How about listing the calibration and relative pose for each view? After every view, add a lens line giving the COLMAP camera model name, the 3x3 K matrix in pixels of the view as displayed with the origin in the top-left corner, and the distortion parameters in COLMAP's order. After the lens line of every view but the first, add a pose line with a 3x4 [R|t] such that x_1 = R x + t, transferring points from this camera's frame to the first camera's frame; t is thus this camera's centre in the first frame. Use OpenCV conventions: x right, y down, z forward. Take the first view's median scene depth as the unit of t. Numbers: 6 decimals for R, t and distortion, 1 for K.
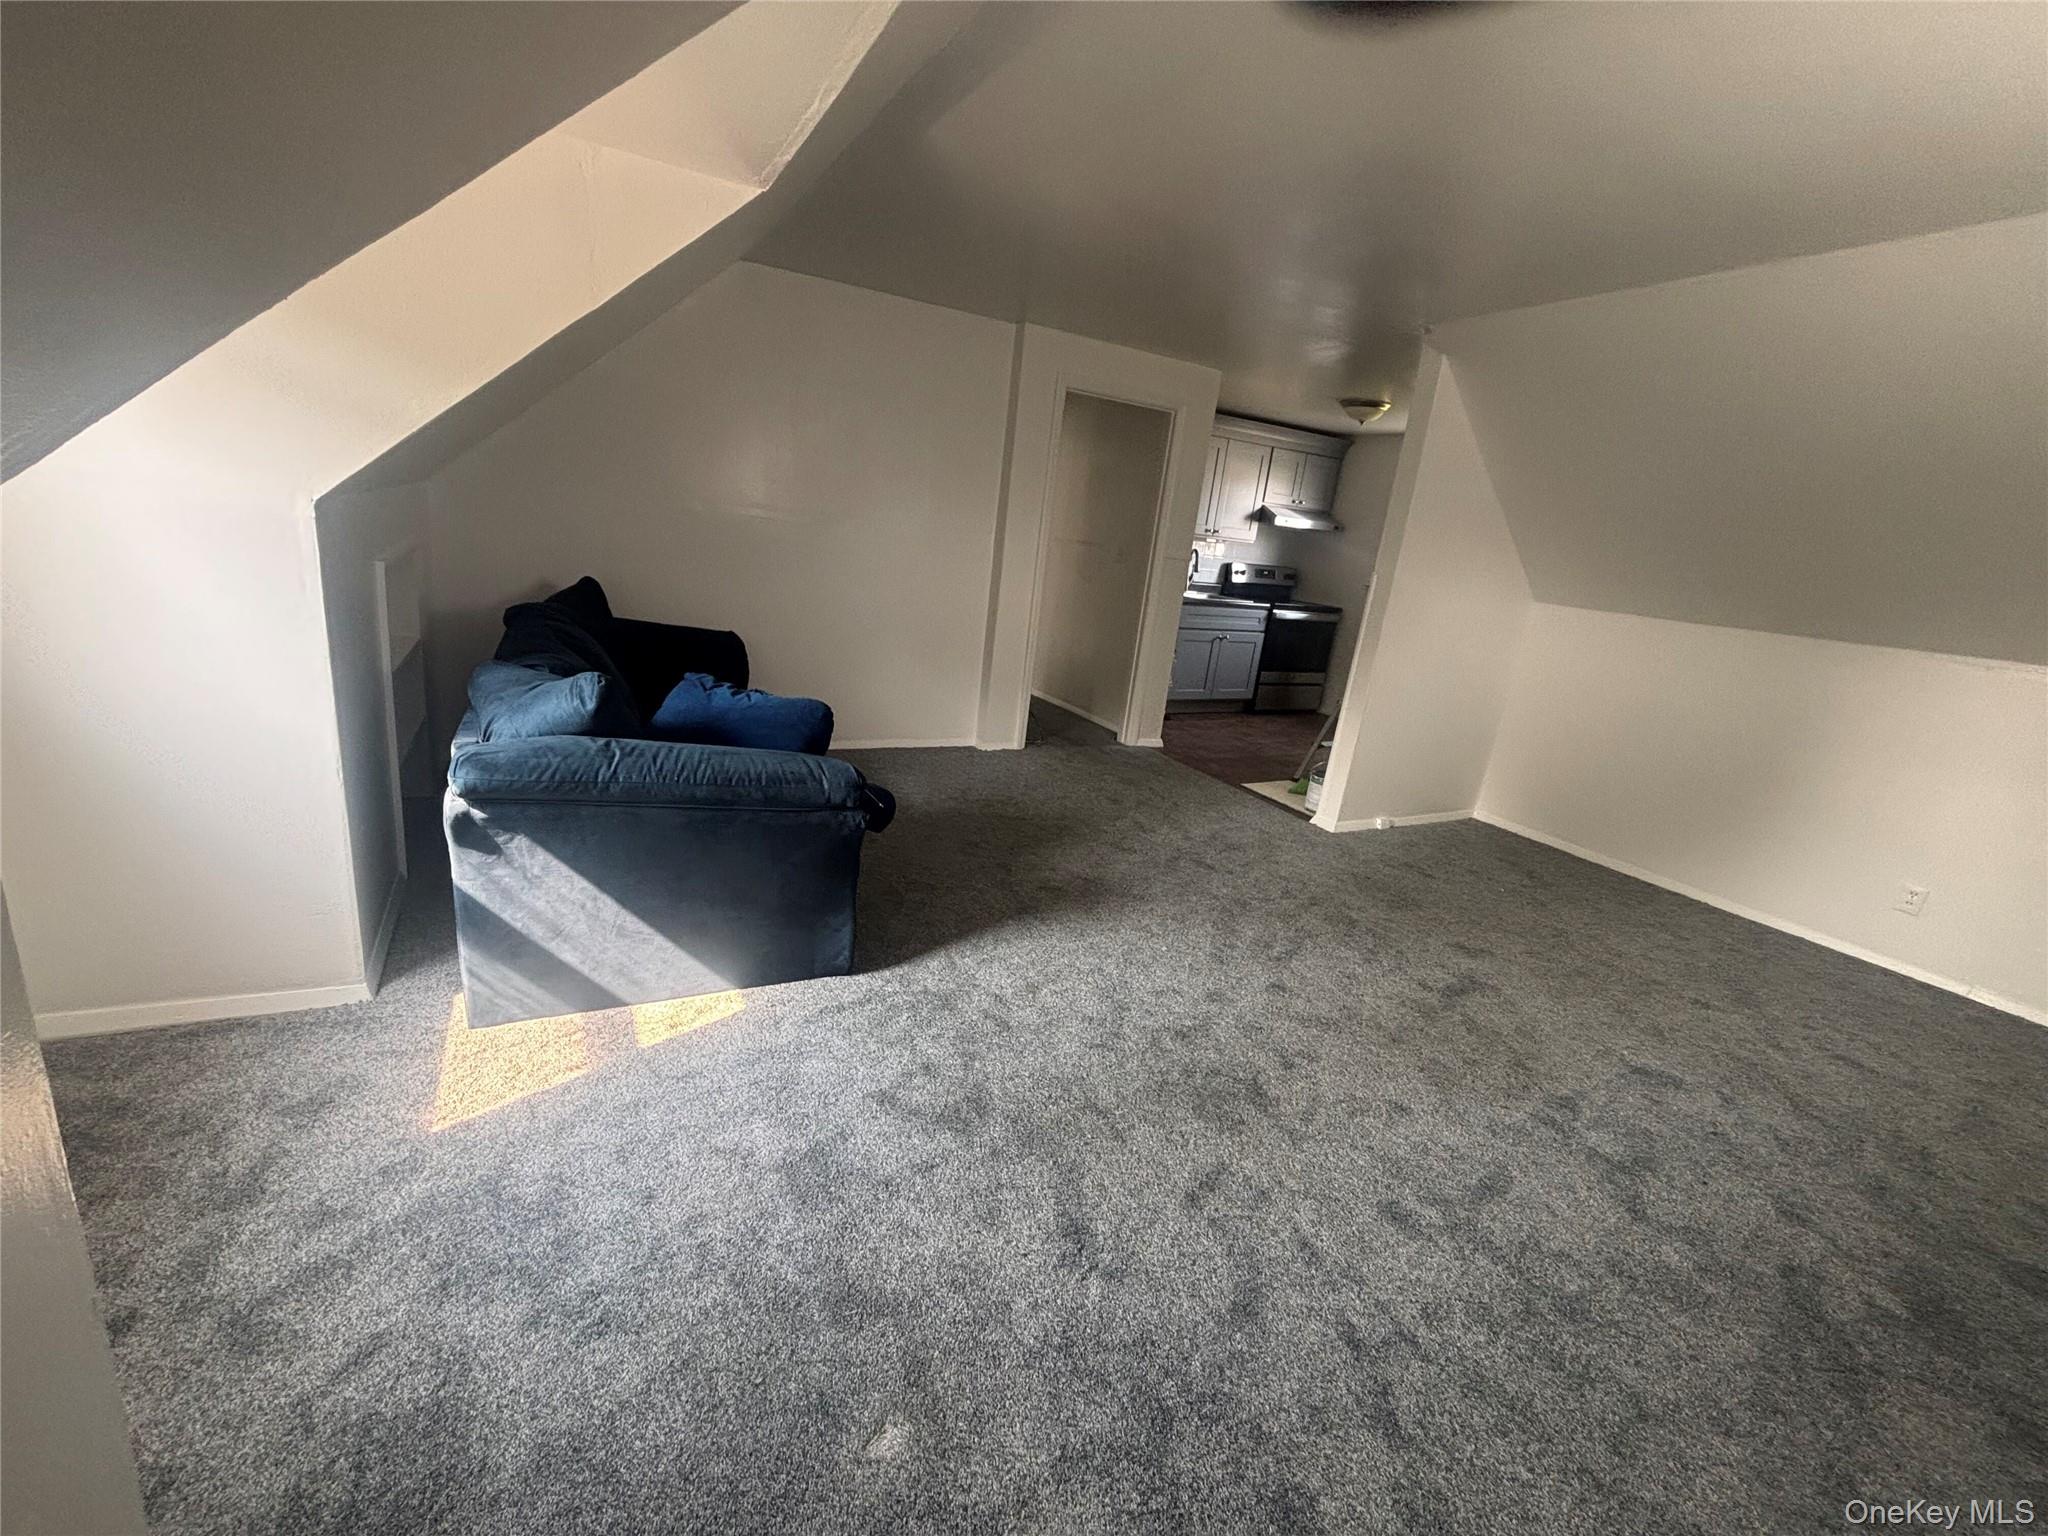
lens RADIAL K [[831.8, 0, 1024.0], [0, 831.8, 768.0], [0, 0, 1]] dist [-0.001598, -0.000055]
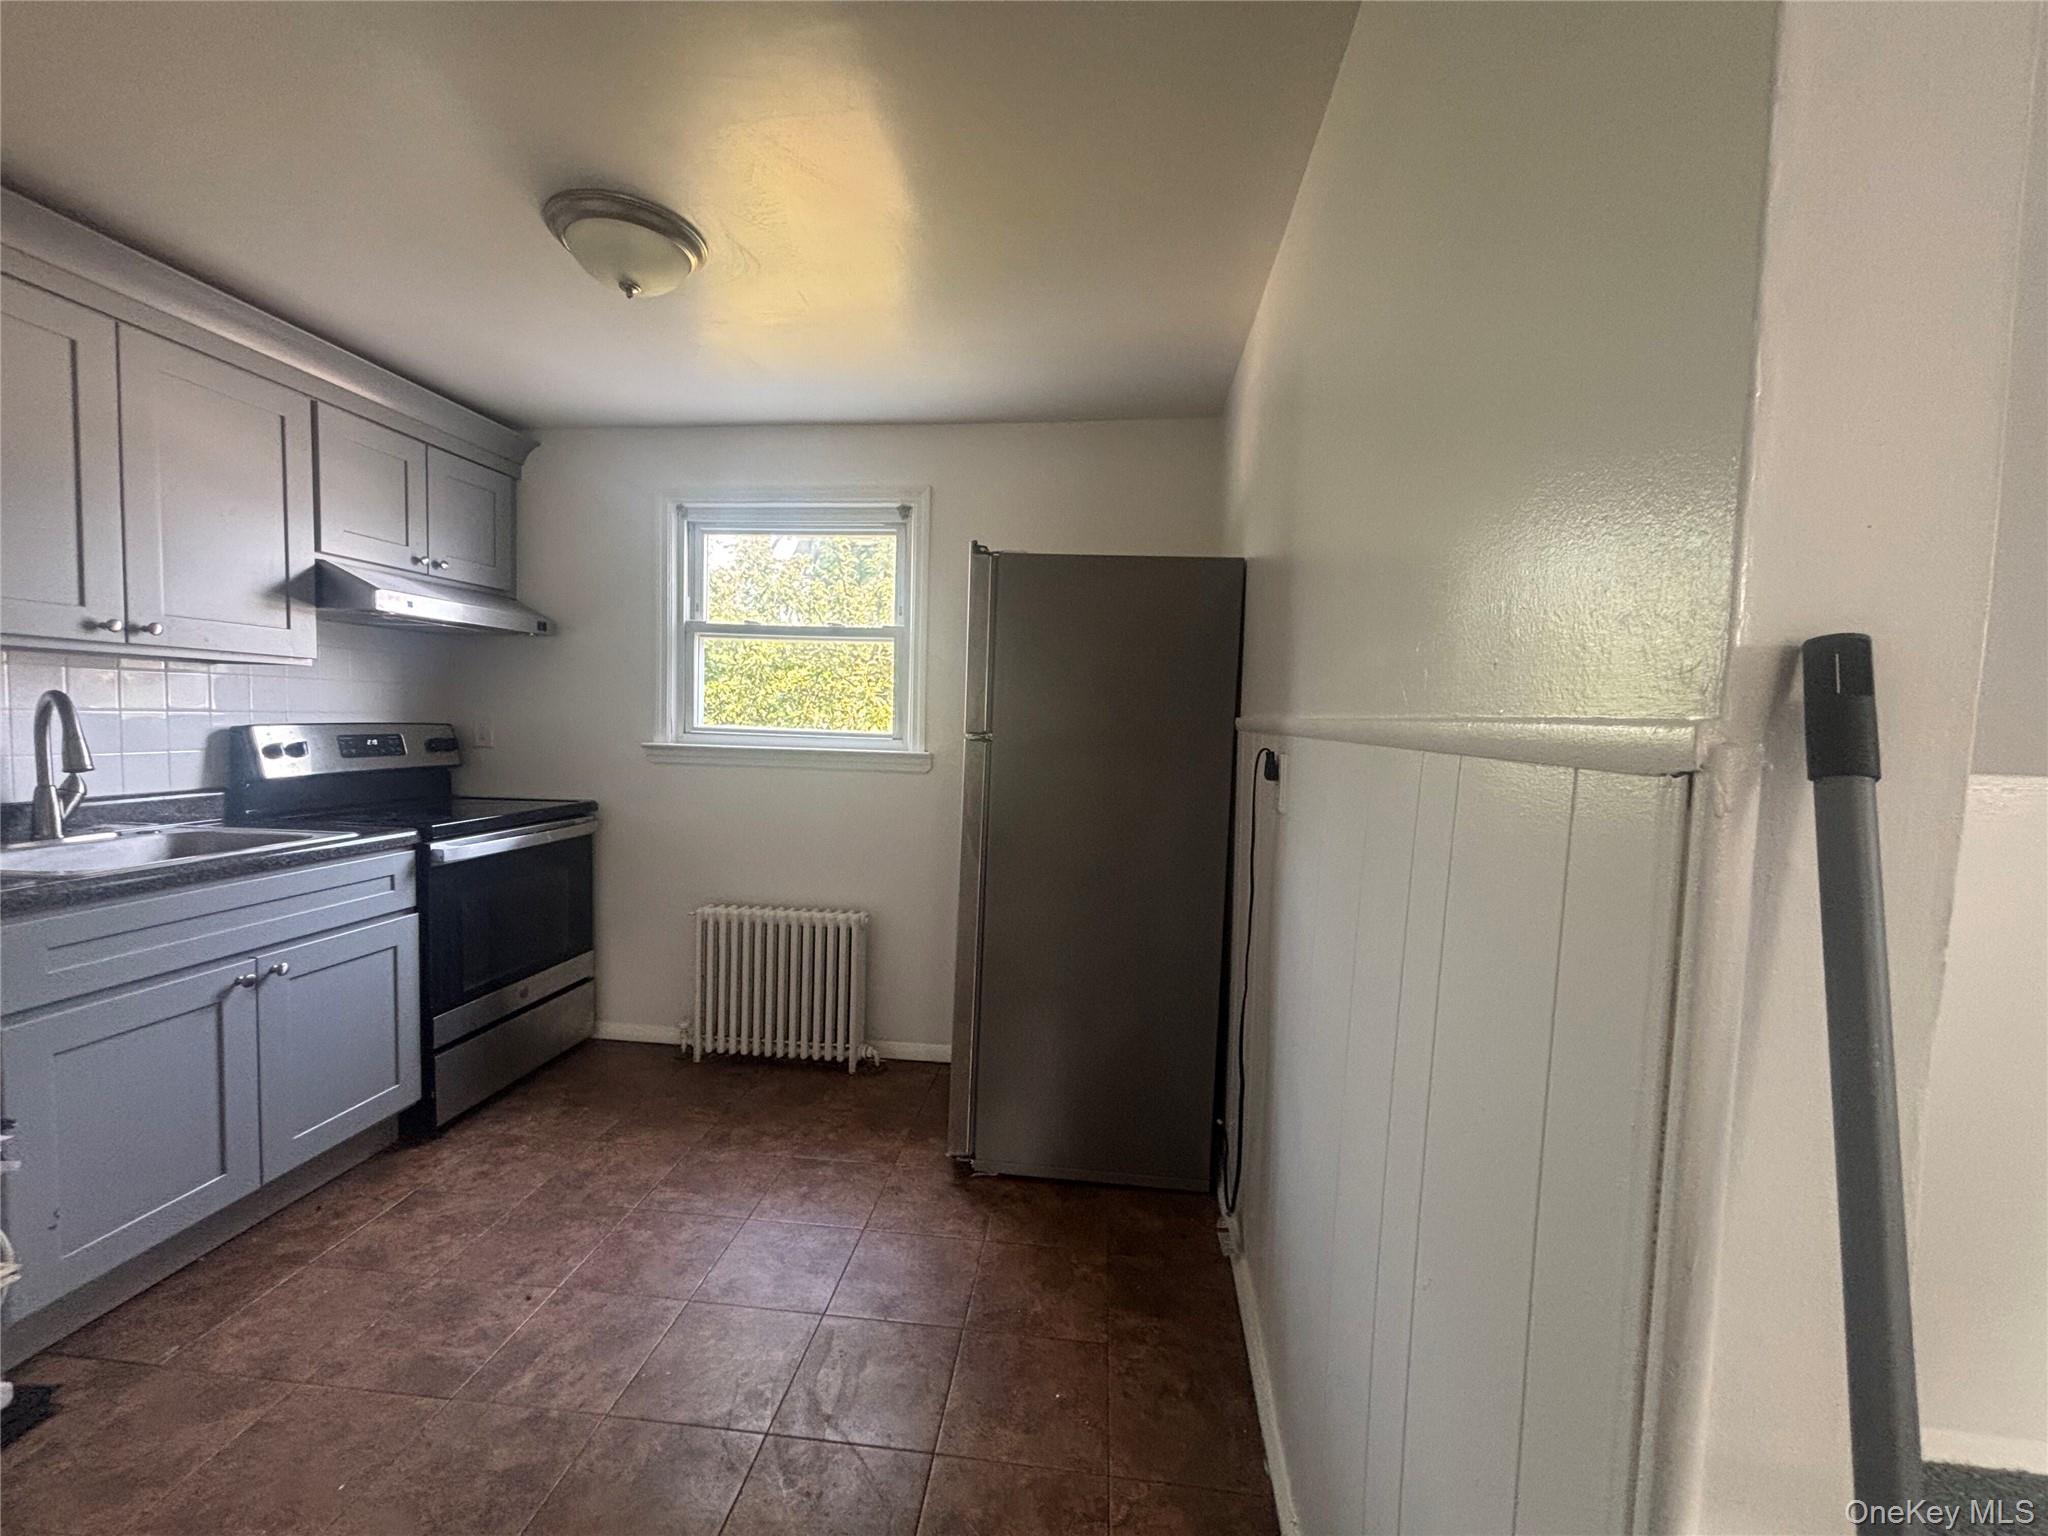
lens RADIAL K [[831.8, 0, 1024.0], [0, 831.8, 768.0], [0, 0, 1]] dist [-0.001598, -0.000055]
pose [[0.562846, -0.139824, 0.814649, 0.155525], [0.269938, 0.962643, -0.021276, -0.142612], [-0.781241, 0.231880, 0.579563, 0.580129]]
